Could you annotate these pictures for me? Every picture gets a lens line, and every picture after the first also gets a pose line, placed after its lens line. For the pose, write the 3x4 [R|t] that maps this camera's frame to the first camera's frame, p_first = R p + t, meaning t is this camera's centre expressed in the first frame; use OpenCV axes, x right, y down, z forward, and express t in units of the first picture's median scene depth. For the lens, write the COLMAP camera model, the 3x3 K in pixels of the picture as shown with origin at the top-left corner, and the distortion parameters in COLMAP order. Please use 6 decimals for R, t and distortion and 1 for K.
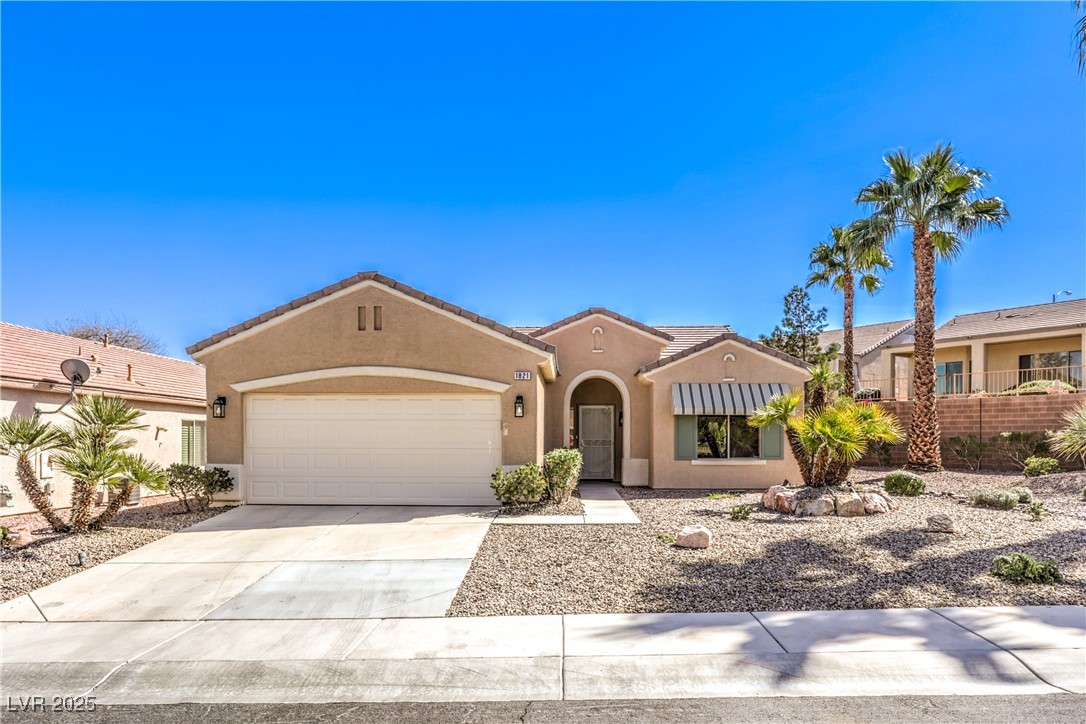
lens RADIAL K [[739.4, 0, 549.1], [0, 739.4, 433.6], [0, 0, 1]] dist [-0.006678, -0.000016]
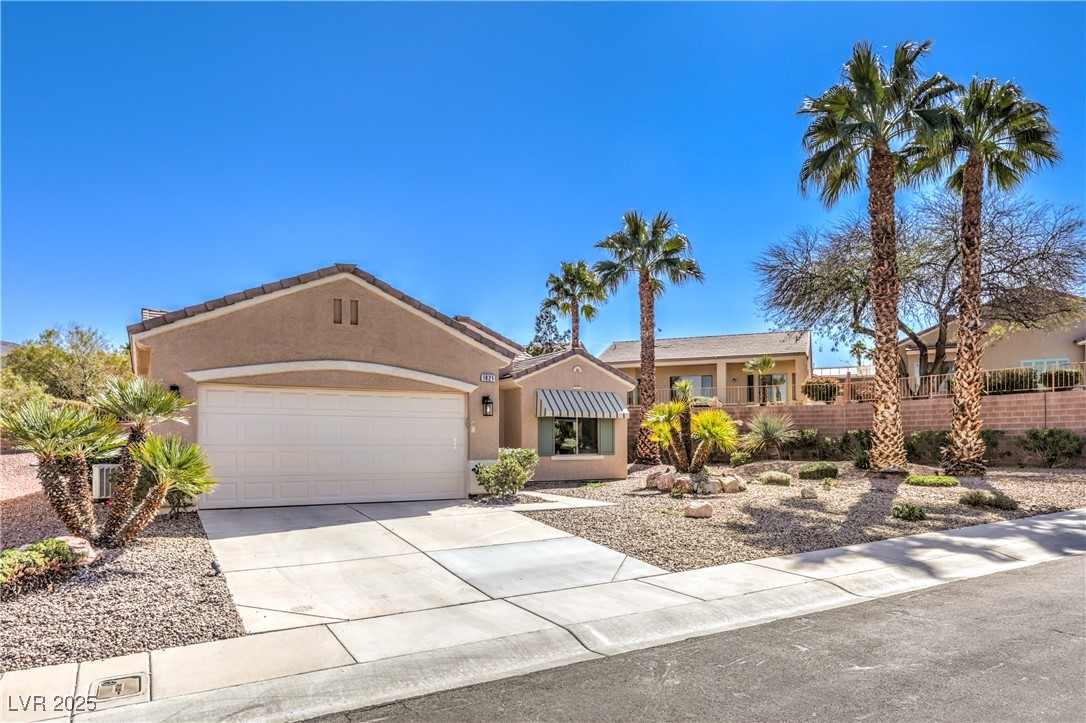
lens RADIAL K [[739.4, 0, 549.1], [0, 739.4, 433.1], [0, 0, 1]] dist [-0.006678, -0.000016]
pose [[0.836743, 0.005879, 0.547565, -0.541407], [-0.001090, 0.999958, -0.009070, 0.012628], [-0.547595, 0.006992, 0.836714, 0.035718]]
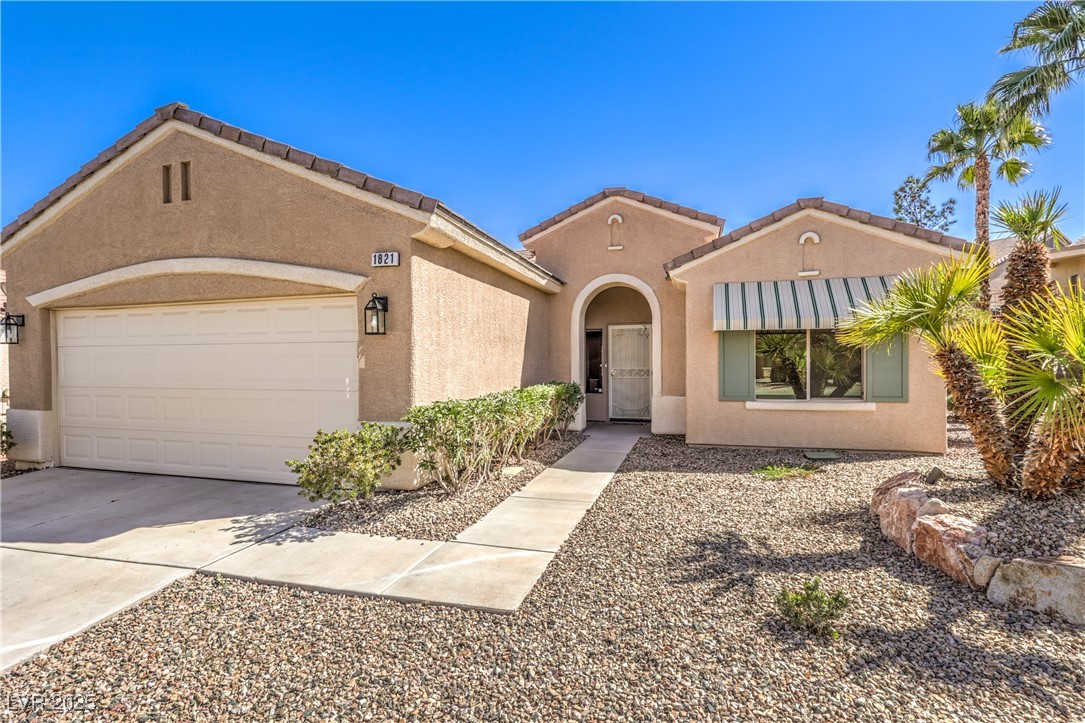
lens RADIAL K [[507.9, 0, 567.5], [0, 507.9, 365.6], [0, 0, 1]] dist [0.001799, 0.000443]
pose [[0.970600, -0.005790, -0.240627, 0.179629], [0.008824, 0.999895, 0.011532, -0.002222], [0.240535, -0.013316, 0.970549, 0.645201]]
